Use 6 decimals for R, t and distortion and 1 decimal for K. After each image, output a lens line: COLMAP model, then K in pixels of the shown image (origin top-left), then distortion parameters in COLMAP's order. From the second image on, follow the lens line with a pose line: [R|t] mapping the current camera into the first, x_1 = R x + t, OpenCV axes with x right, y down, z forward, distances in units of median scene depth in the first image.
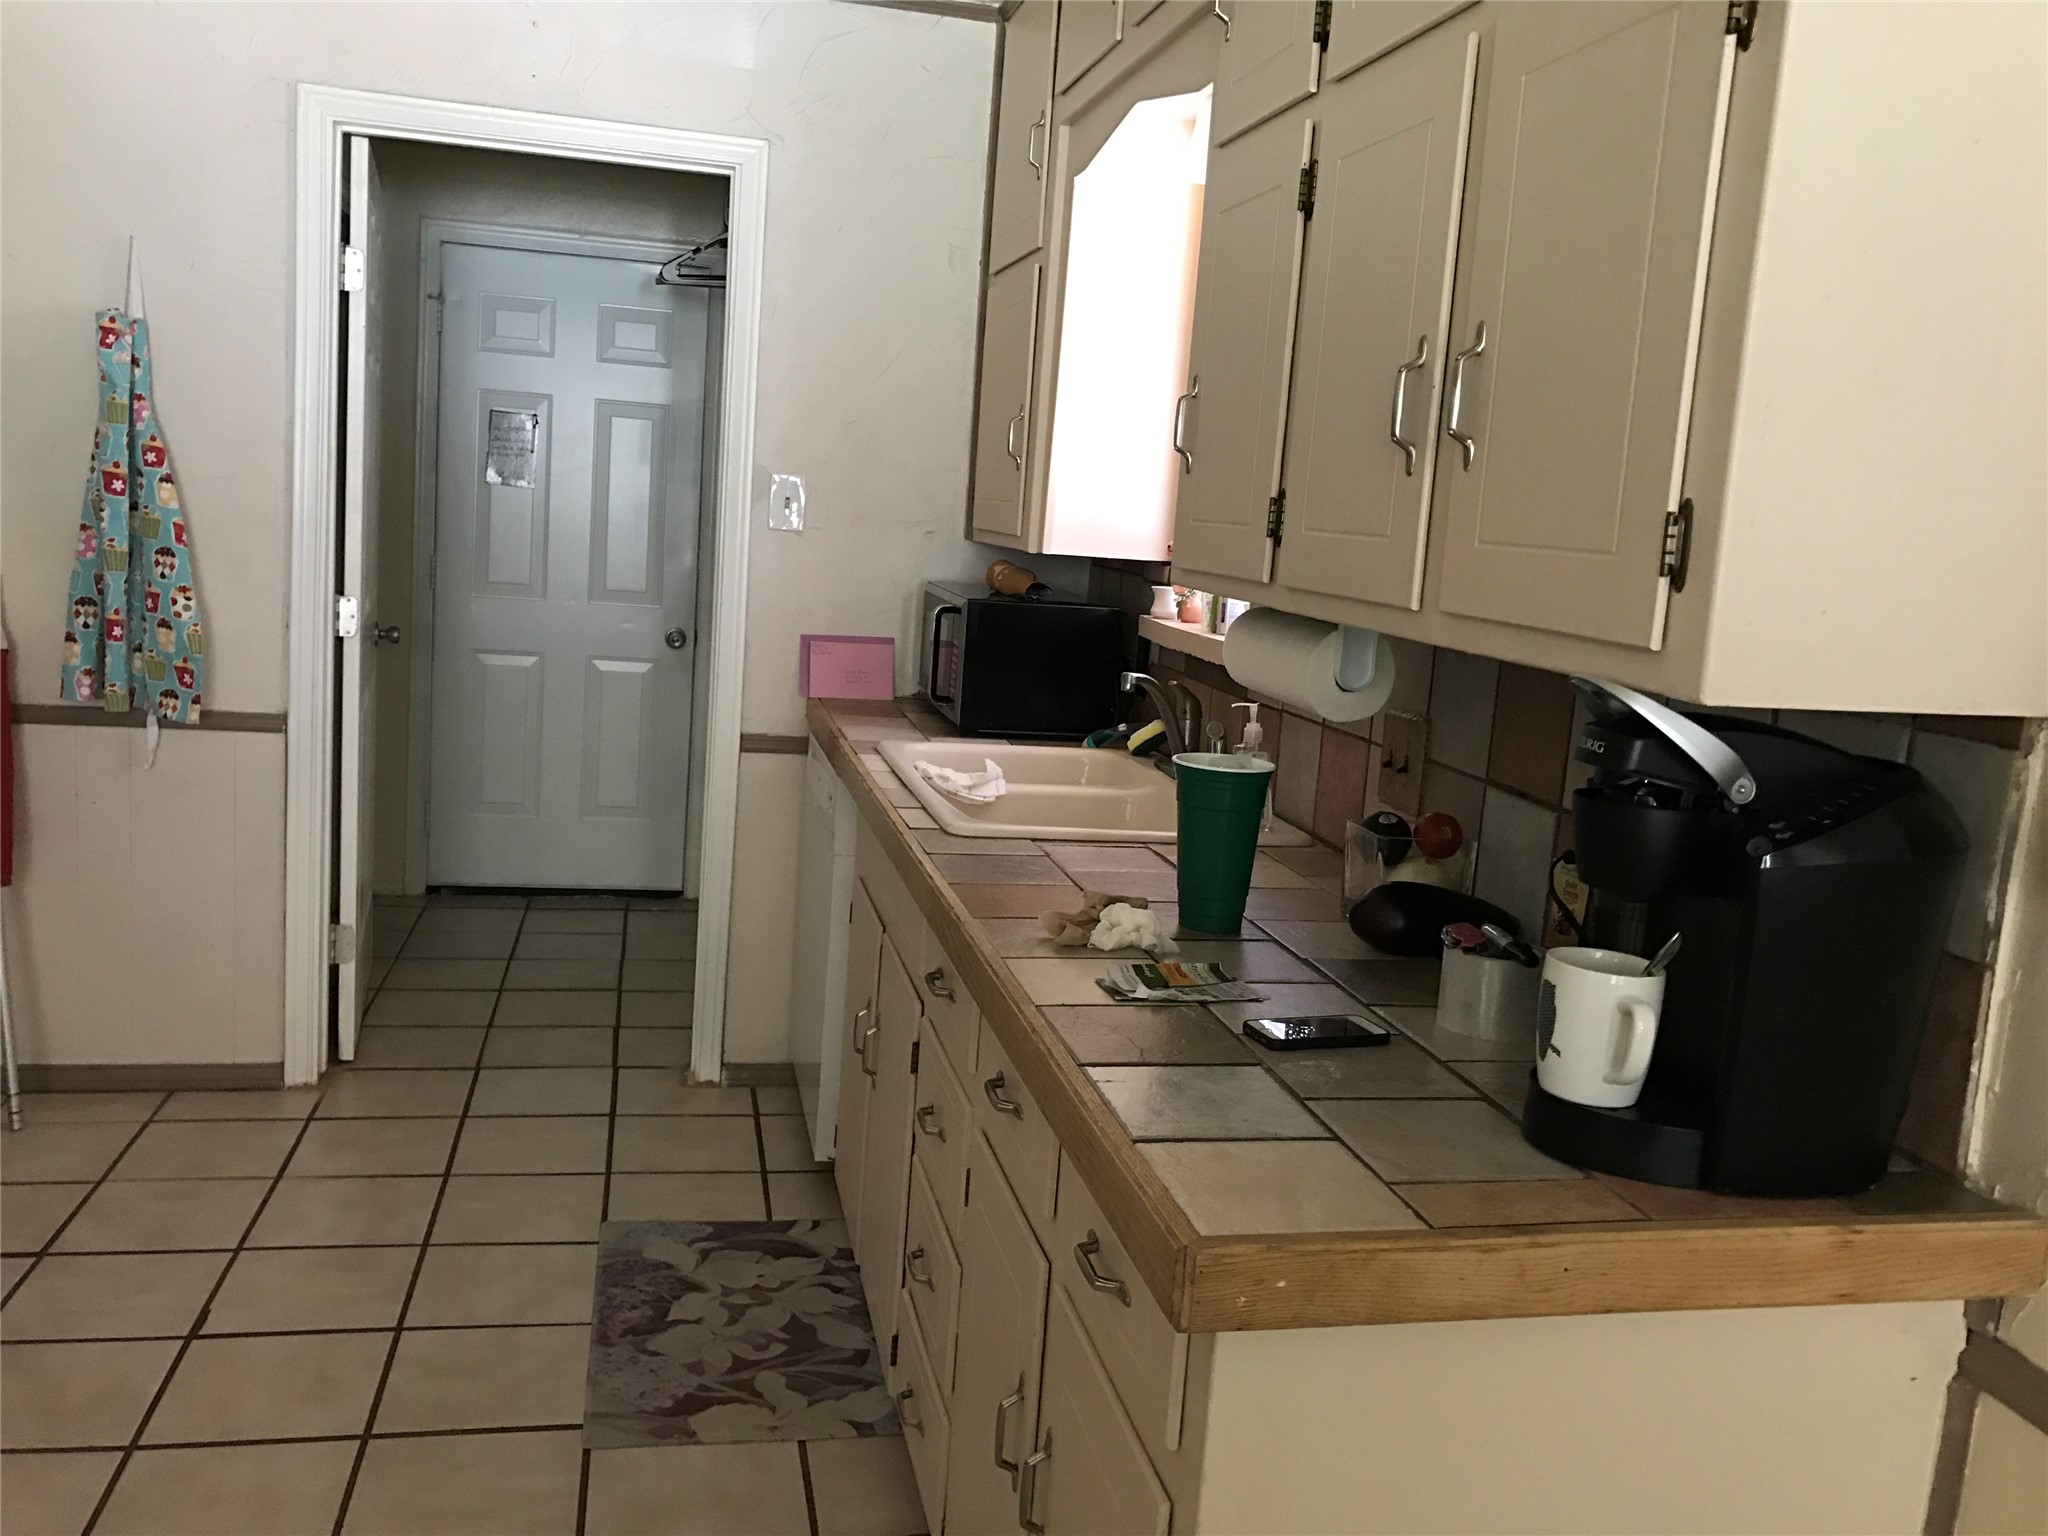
lens RADIAL K [[1708.2, 0, 1019.0], [0, 1708.2, 755.3], [0, 0, 1]] dist [0.064325, -0.074175]
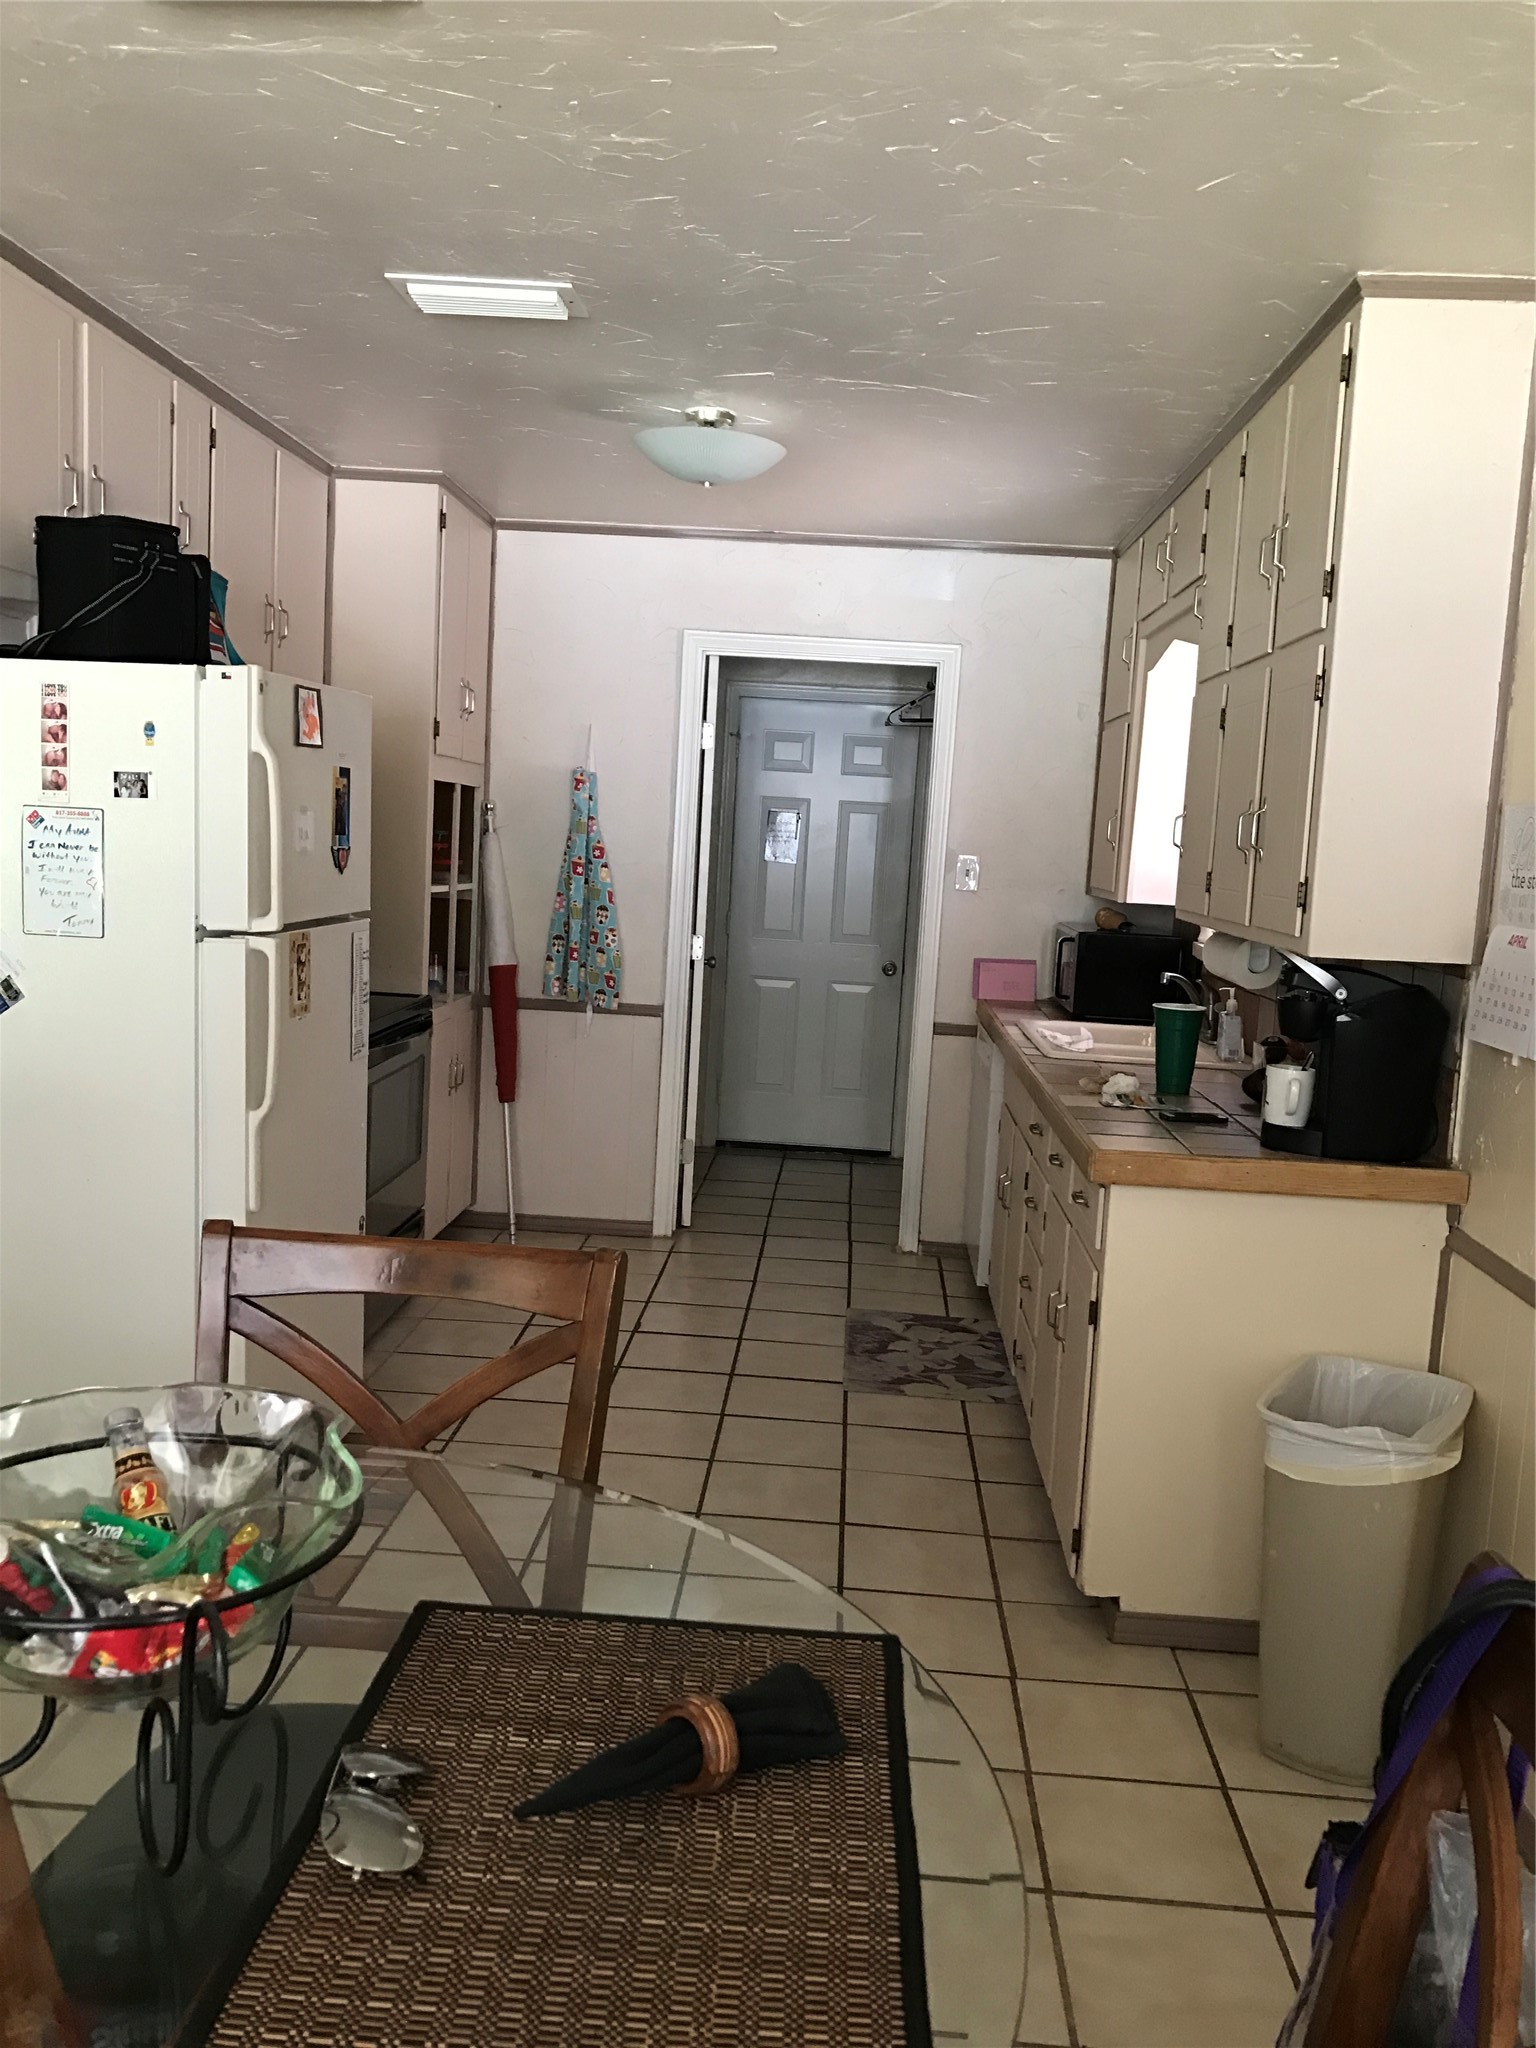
lens RADIAL K [[1703.4, 0, 768.0], [0, 1703.4, 1024.0], [0, 0, 1]] dist [0.204724, -0.690954]
pose [[0.966511, 0.010830, -0.256397, 0.095170], [-0.023988, 0.998547, -0.048244, 0.072977], [0.255502, 0.052779, 0.965367, -0.573037]]
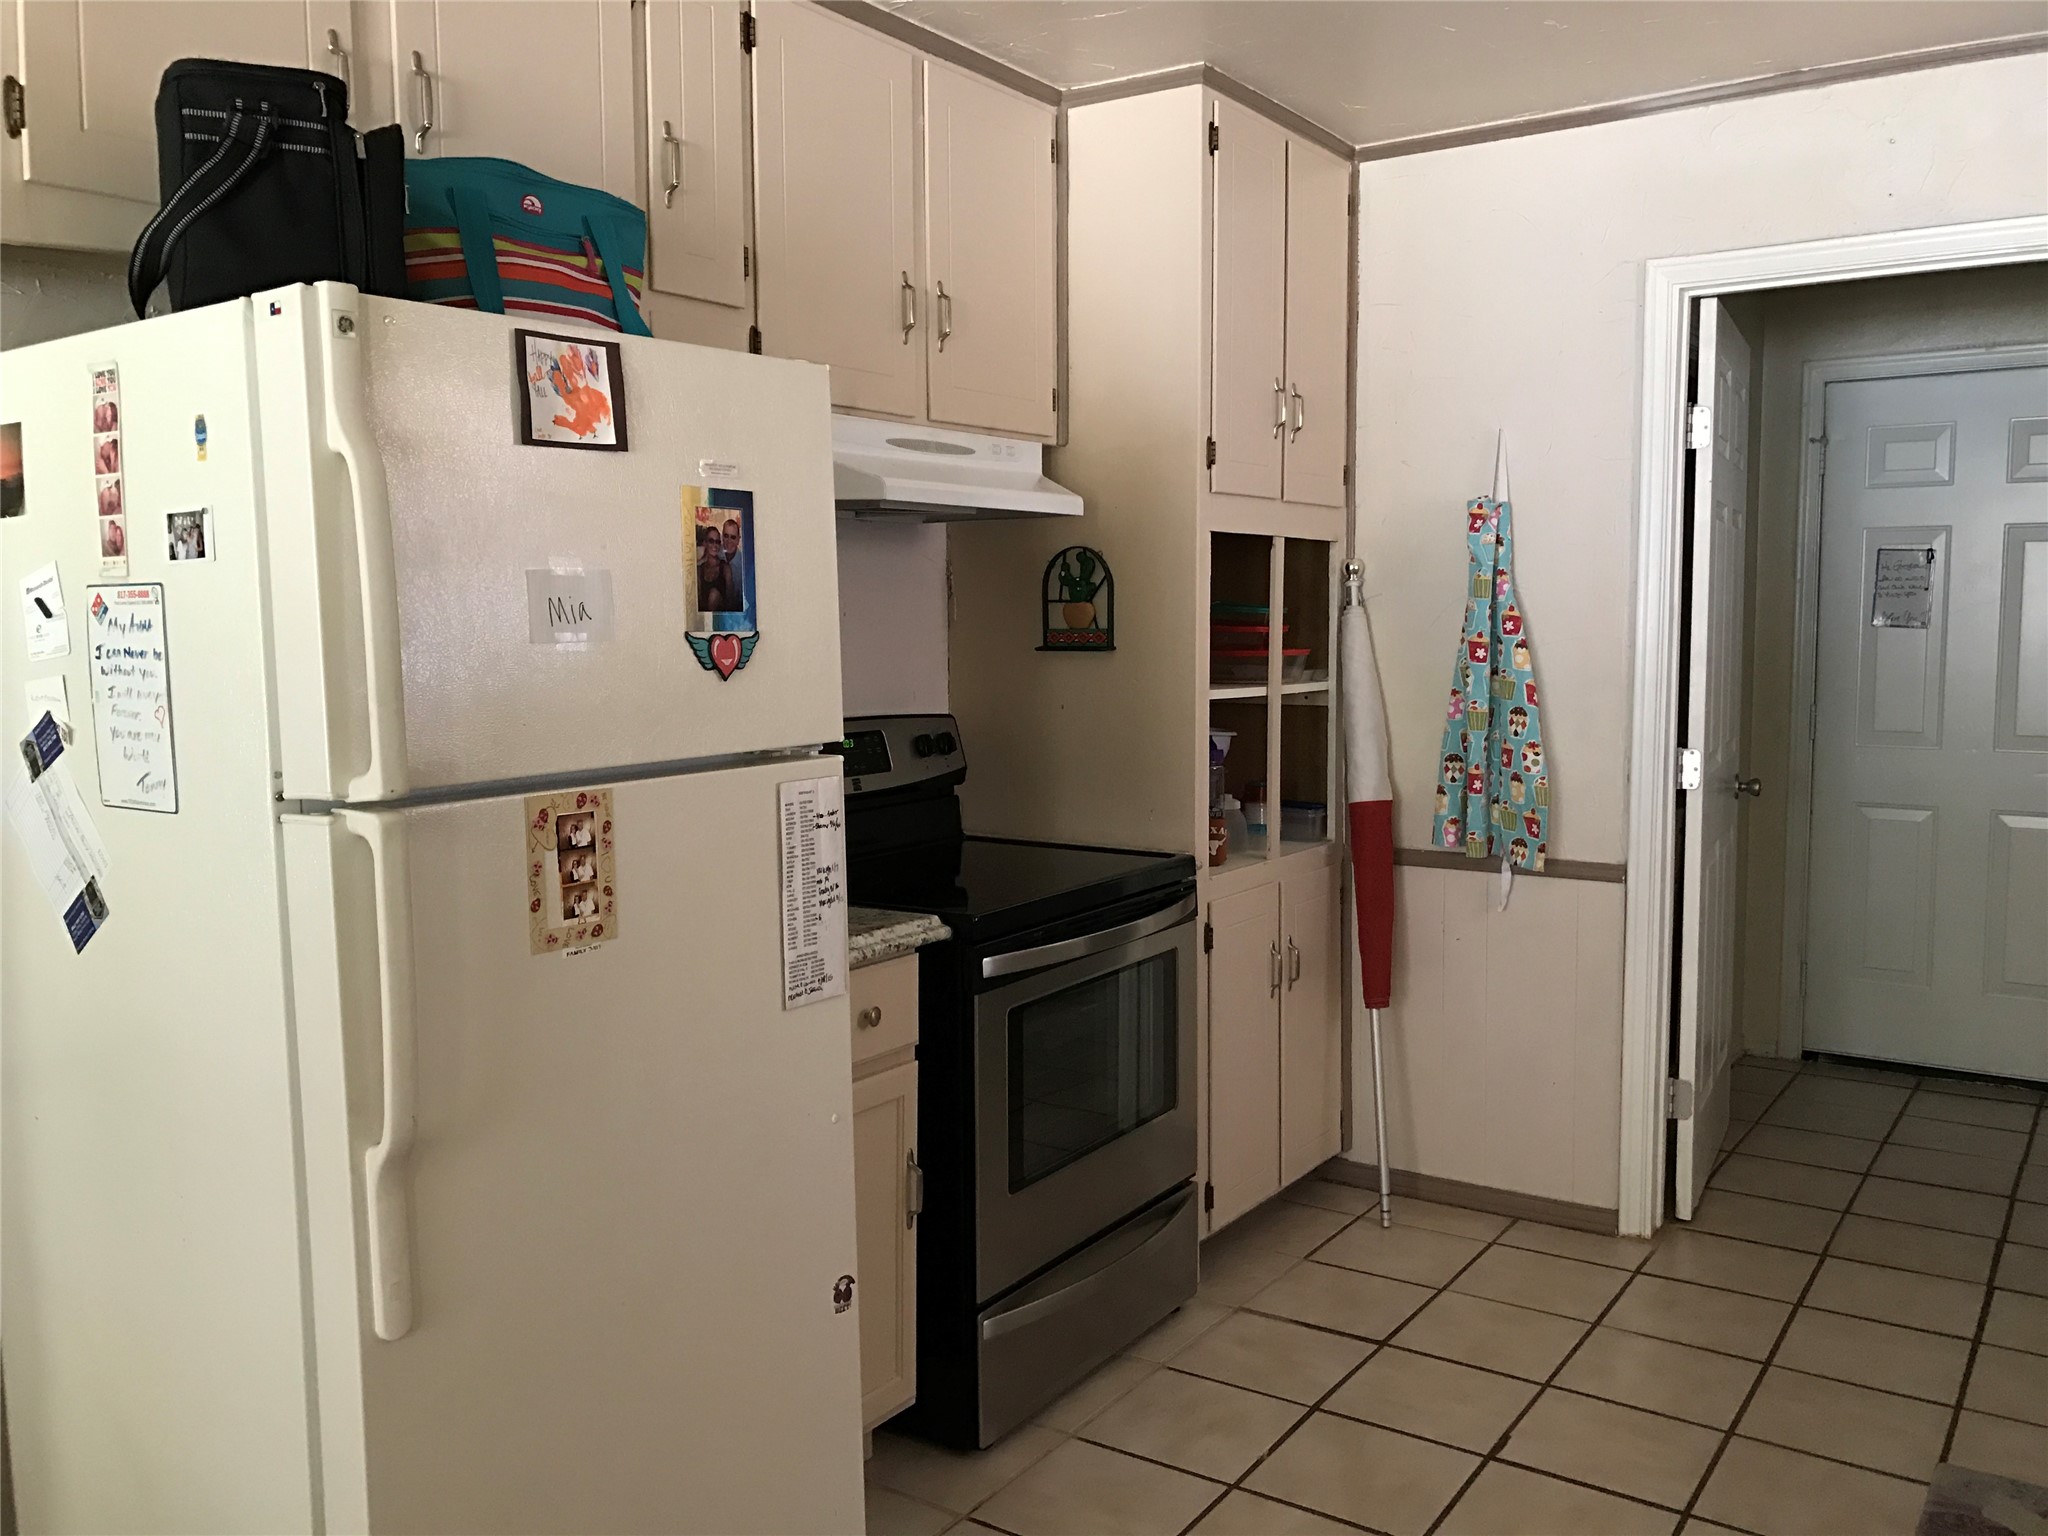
lens RADIAL K [[1706.2, 0, 1015.9], [0, 1706.2, 761.3], [0, 0, 1]] dist [0.017088, -0.004216]
pose [[0.693451, -0.011885, -0.720405, 0.058375], [-0.049534, 0.996712, -0.064124, -0.002200], [0.718799, 0.080151, 0.690583, 0.035864]]
